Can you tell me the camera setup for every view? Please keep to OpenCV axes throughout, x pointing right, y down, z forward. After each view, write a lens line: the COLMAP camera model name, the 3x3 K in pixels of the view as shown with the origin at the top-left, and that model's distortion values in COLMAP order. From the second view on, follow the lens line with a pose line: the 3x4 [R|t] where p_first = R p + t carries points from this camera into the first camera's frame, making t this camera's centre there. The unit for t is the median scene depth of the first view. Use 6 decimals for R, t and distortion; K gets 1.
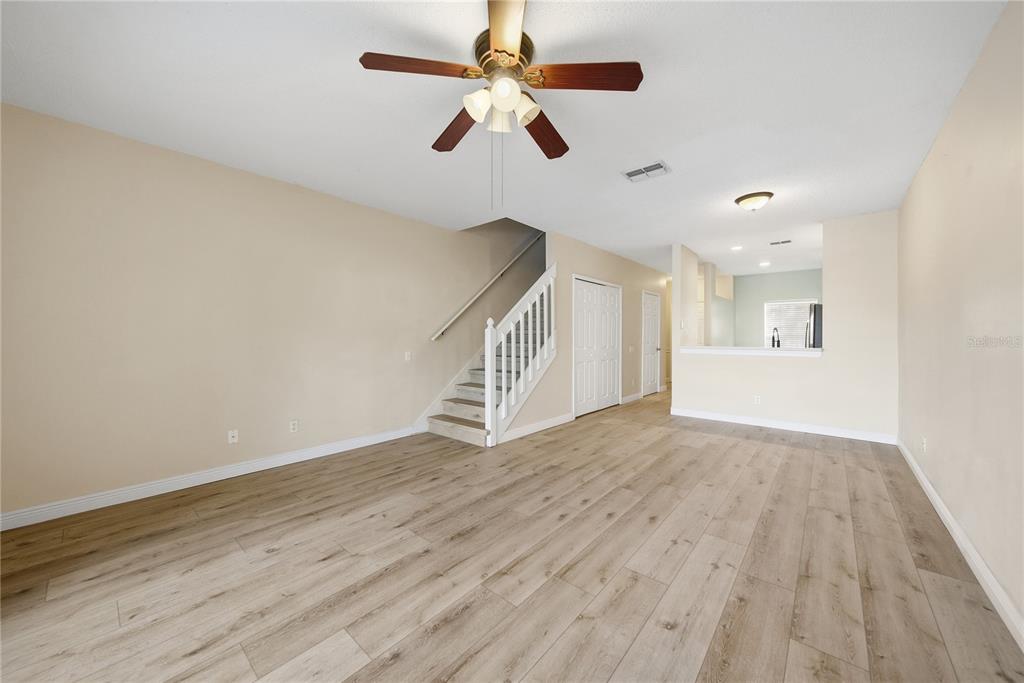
lens RADIAL K [[367.0, 0, 506.5], [0, 367.0, 338.6], [0, 0, 1]] dist [-0.002985, -0.001223]
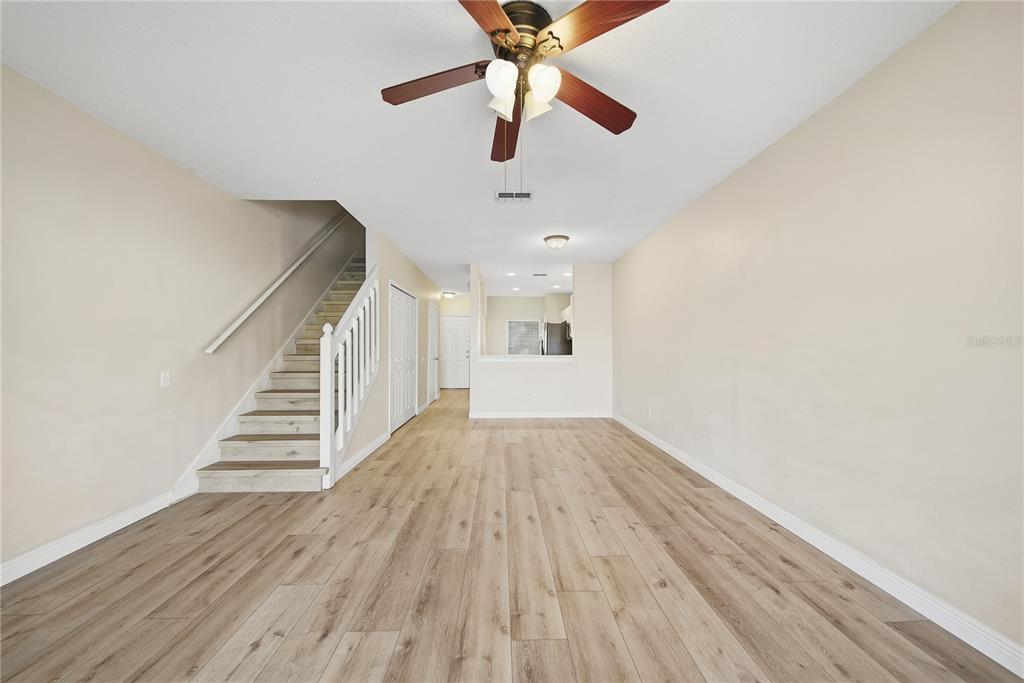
lens RADIAL K [[367.0, 0, 506.5], [0, 367.0, 338.6], [0, 0, 1]] dist [-0.002985, -0.001223]
pose [[0.738696, 0.012802, 0.673917, -0.356738], [0.006831, 0.999626, -0.026477, 0.000192], [-0.674004, 0.024162, 0.738333, 0.202003]]
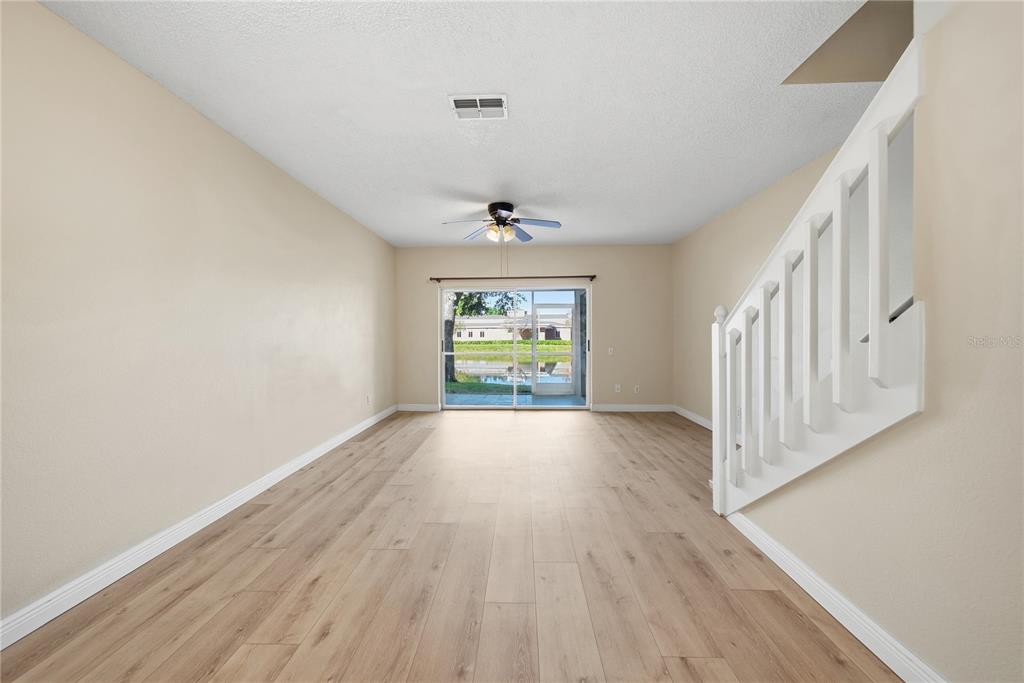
lens RADIAL K [[367.0, 0, 506.5], [0, 367.0, 338.6], [0, 0, 1]] dist [-0.002985, -0.001223]
pose [[-0.775182, 0.006645, -0.631703, 0.765479], [-0.001144, 0.999928, 0.011923, -0.007796], [0.631737, 0.009966, -0.775119, 1.532827]]
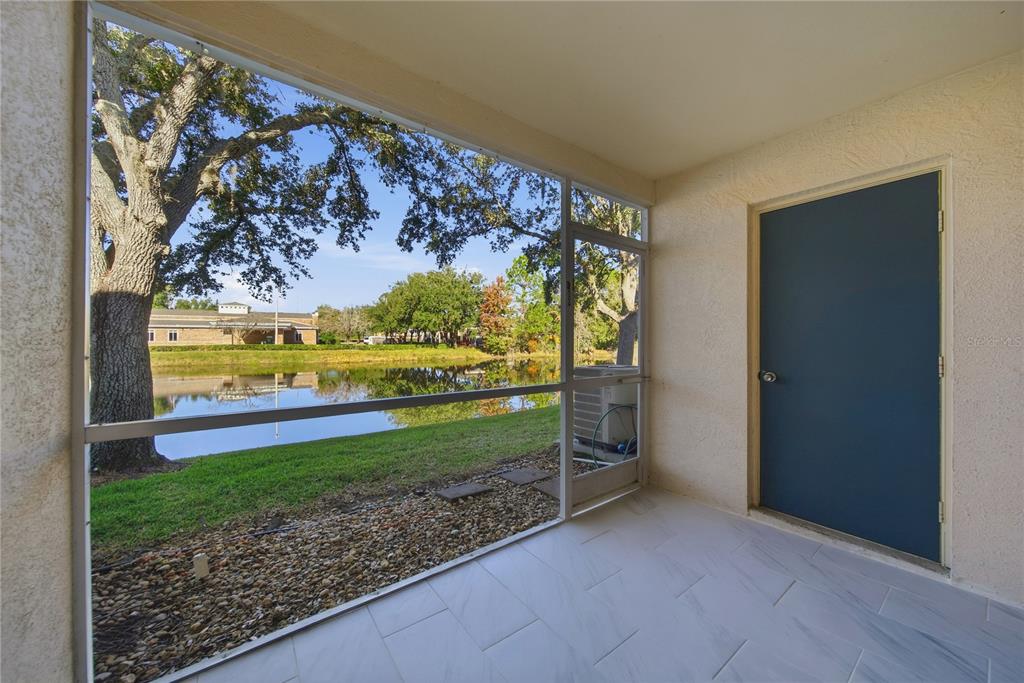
lens RADIAL K [[367.0, 0, 506.5], [0, 367.0, 338.6], [0, 0, 1]] dist [-0.002985, -0.001223]
pose [[-0.203209, -0.003917, -0.979128, 0.718960], [-0.007853, 0.999966, -0.002371, -0.006347], [0.979104, 0.007207, -0.203233, 1.446350]]
